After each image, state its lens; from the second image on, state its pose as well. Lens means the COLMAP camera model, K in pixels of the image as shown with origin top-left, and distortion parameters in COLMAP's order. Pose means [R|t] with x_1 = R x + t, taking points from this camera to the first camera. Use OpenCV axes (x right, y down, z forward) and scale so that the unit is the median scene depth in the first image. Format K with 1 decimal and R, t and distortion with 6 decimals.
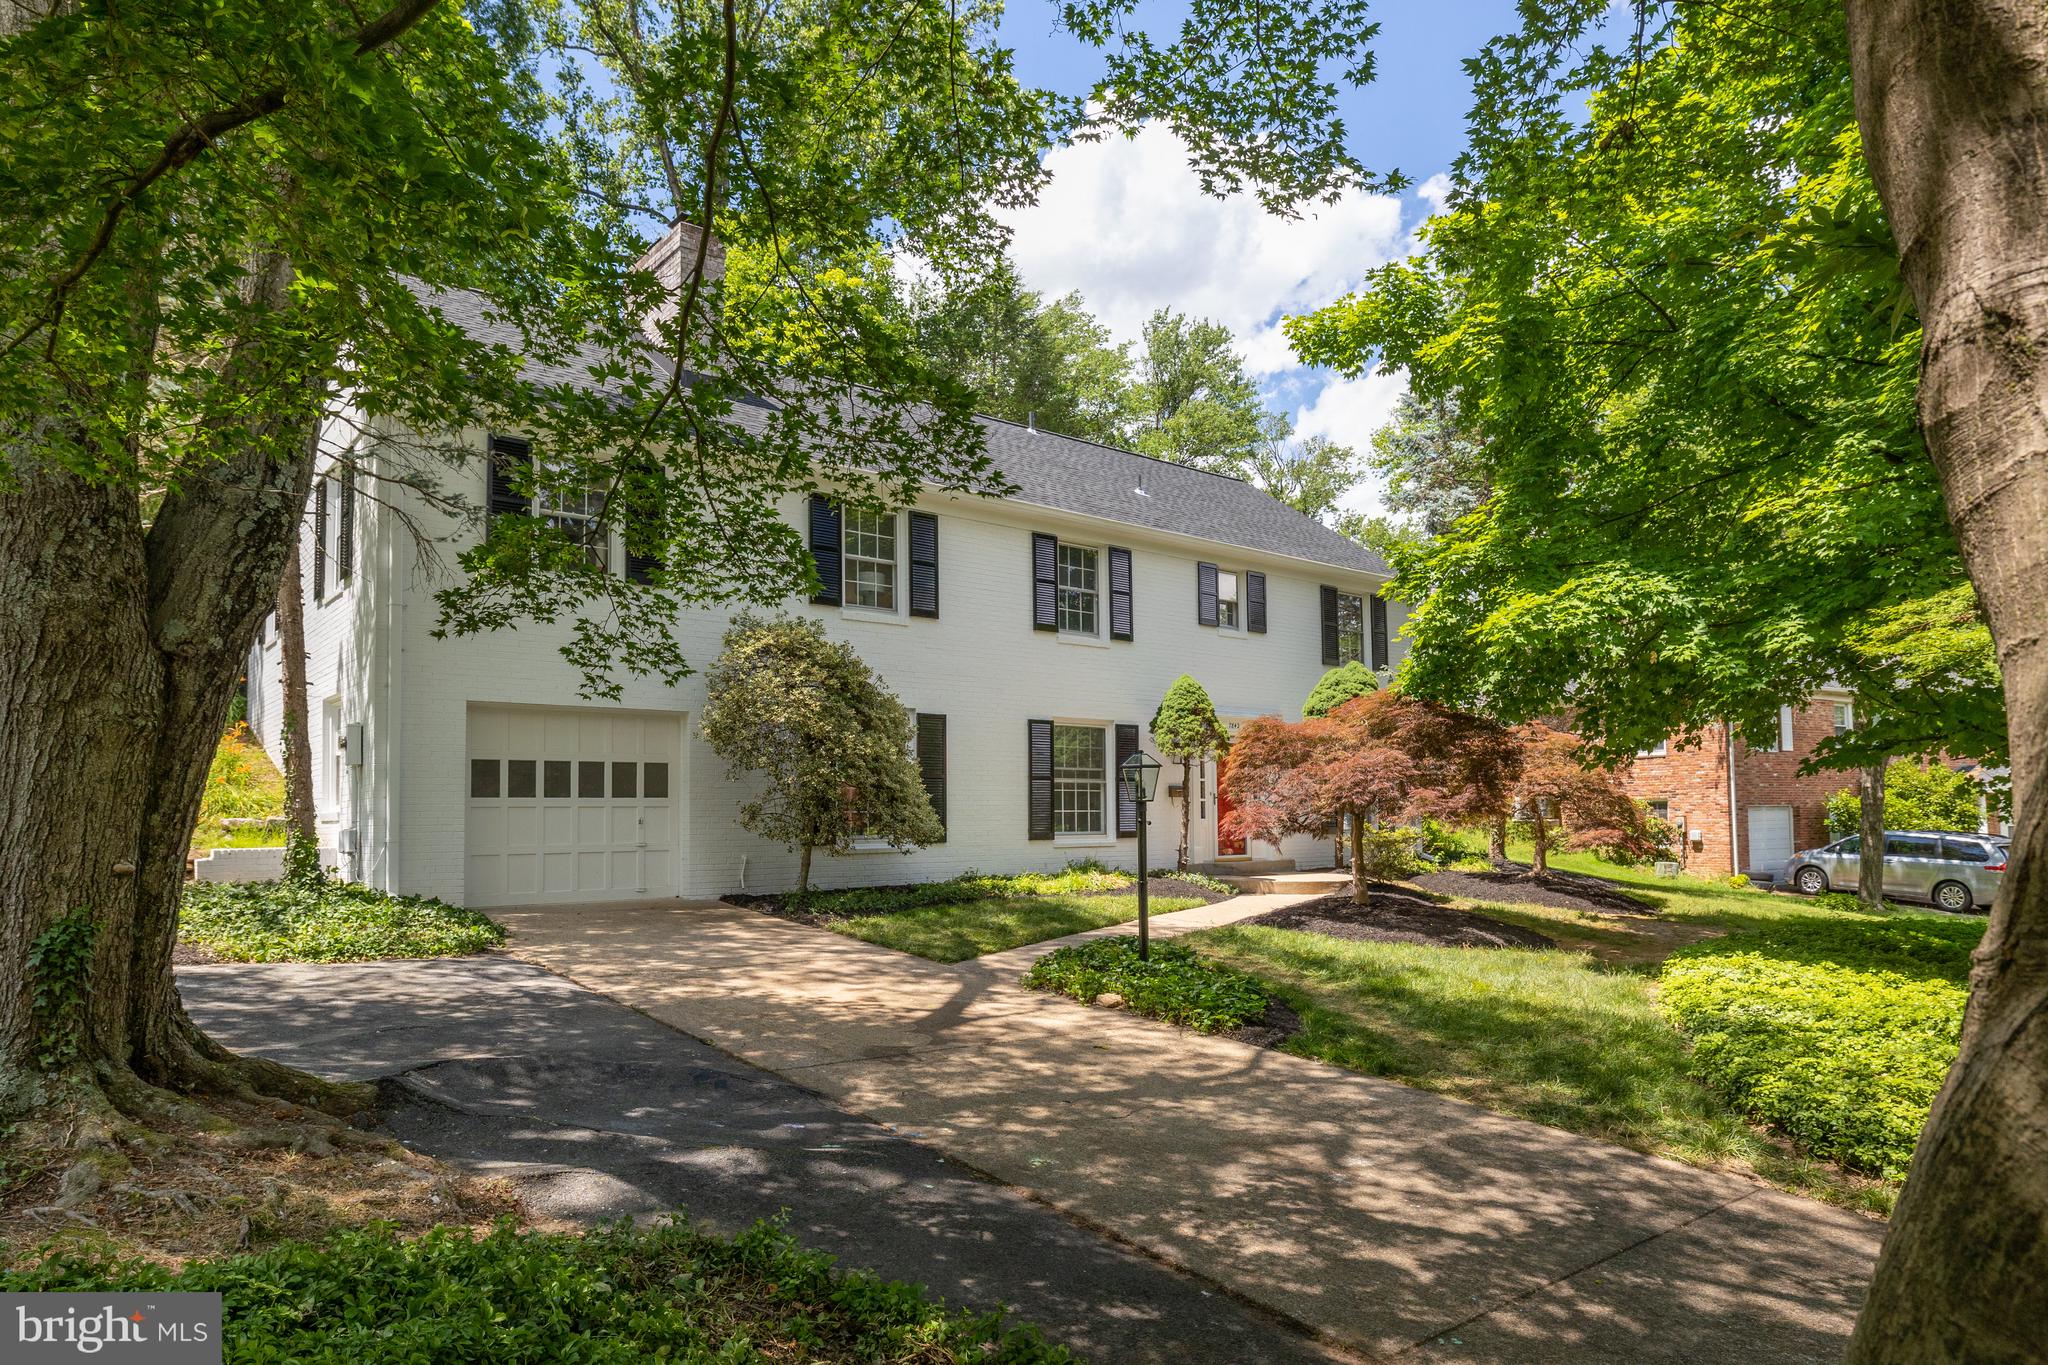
lens RADIAL K [[1283.0, 0, 1027.7], [0, 1283.0, 771.0], [0, 0, 1]] dist [-0.003300, 0.002469]
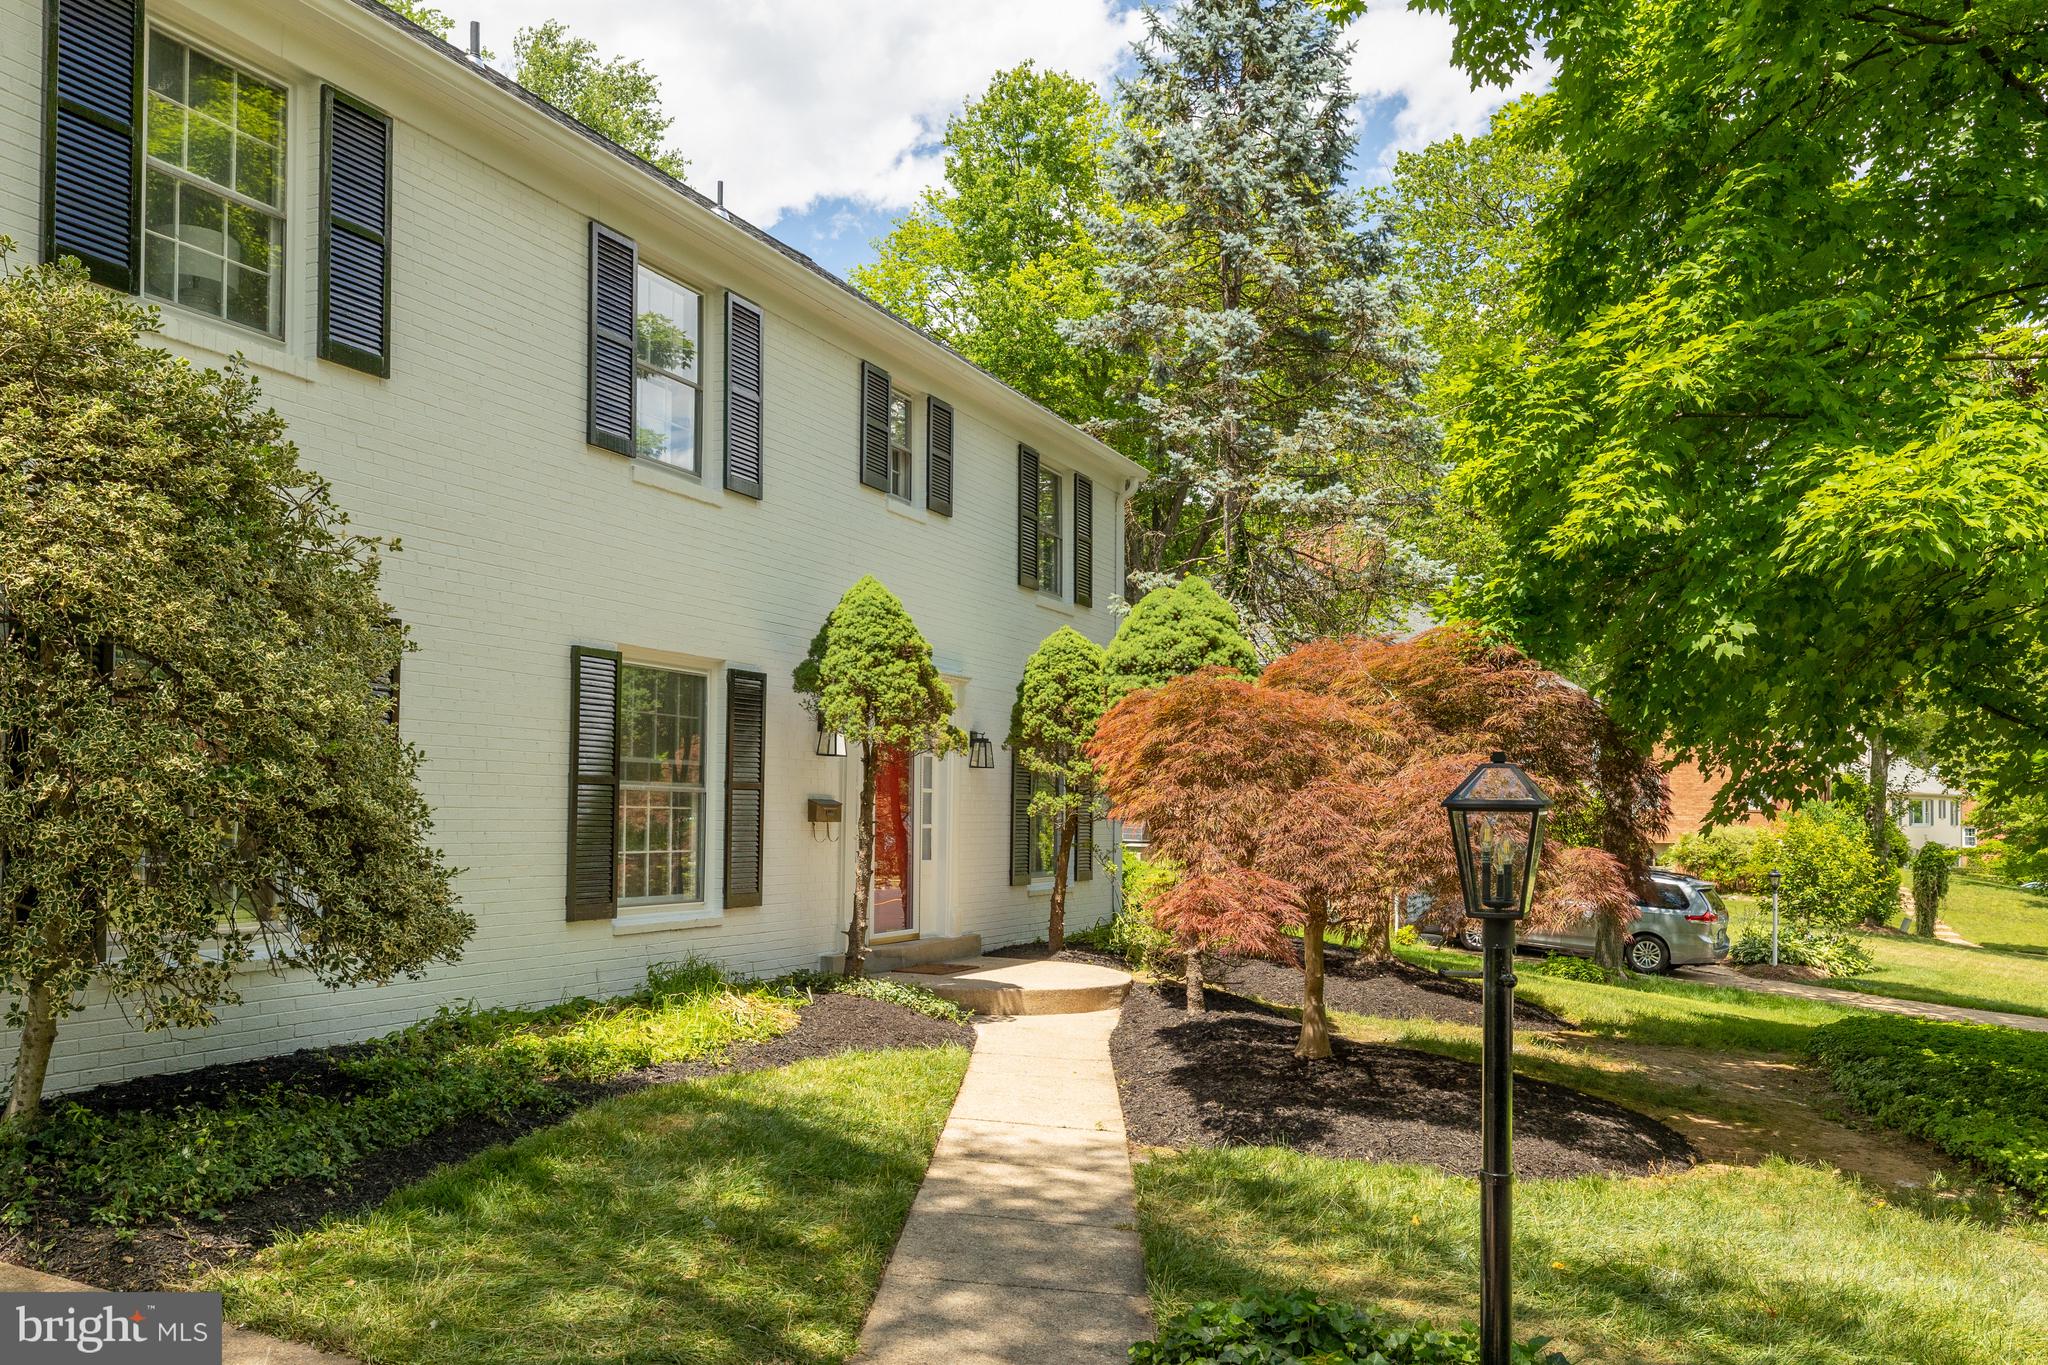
lens RADIAL K [[1679.3, 0, 1050.1], [0, 1679.3, 778.1], [0, 0, 1]] dist [-0.005252, 0.008242]
pose [[0.886269, 0.029399, 0.462237, -0.123927], [-0.037450, 0.999264, 0.008250, -0.006203], [-0.461654, -0.024622, 0.886718, 0.435059]]
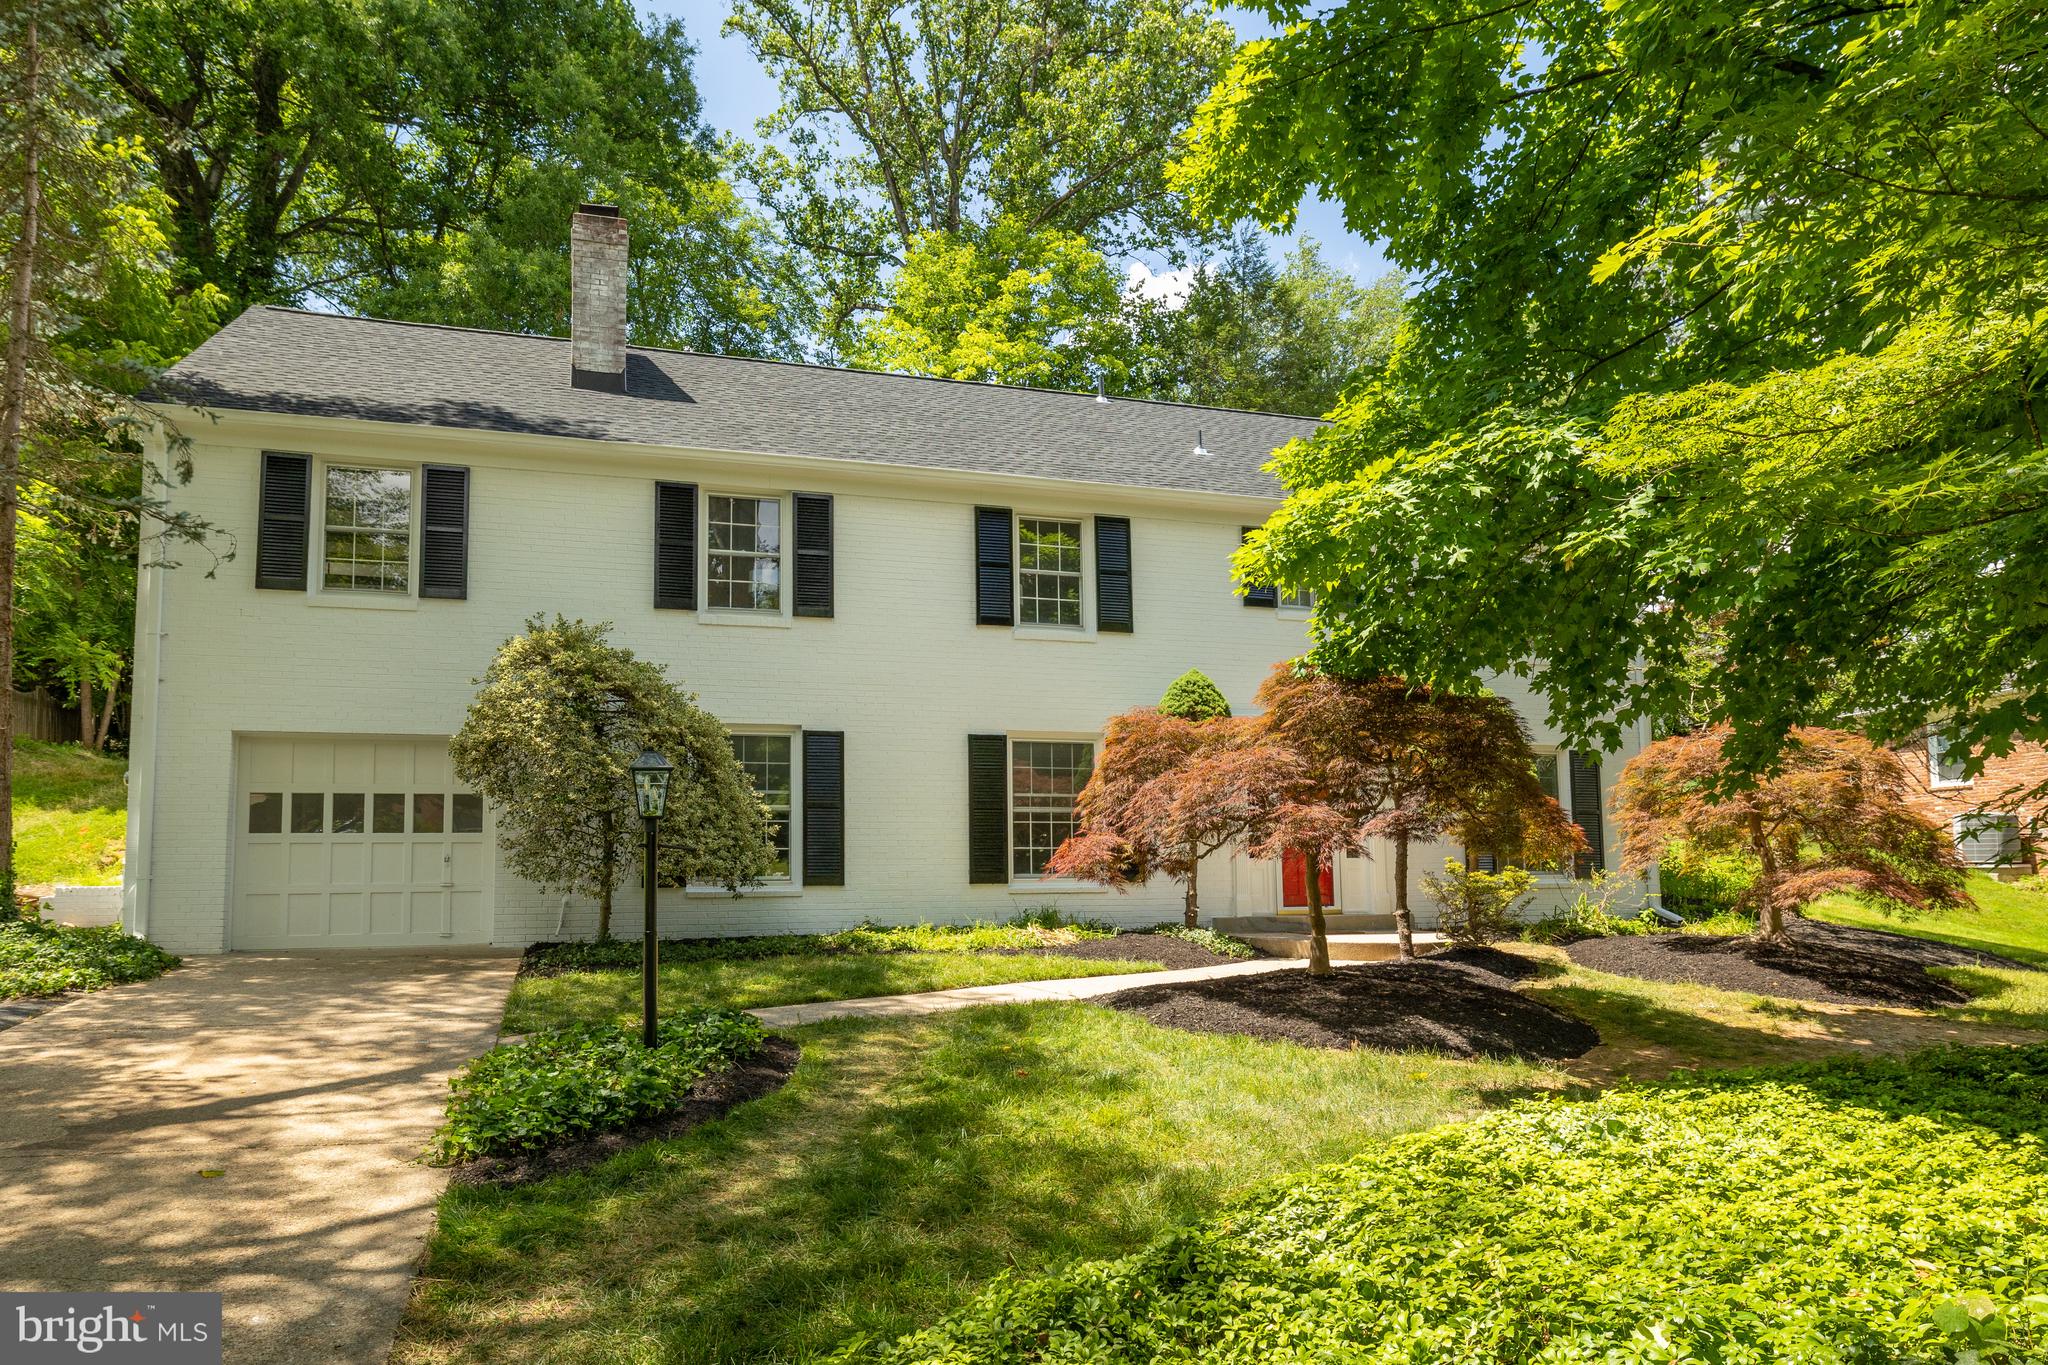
lens RADIAL K [[1283.0, 0, 981.3], [0, 1283.0, 740.8], [0, 0, 1]] dist [-0.003300, 0.002469]
pose [[0.919973, -0.036103, -0.390315, 0.339520], [0.013874, 0.998125, -0.059622, 0.012970], [0.391735, 0.049436, 0.918749, 0.268704]]
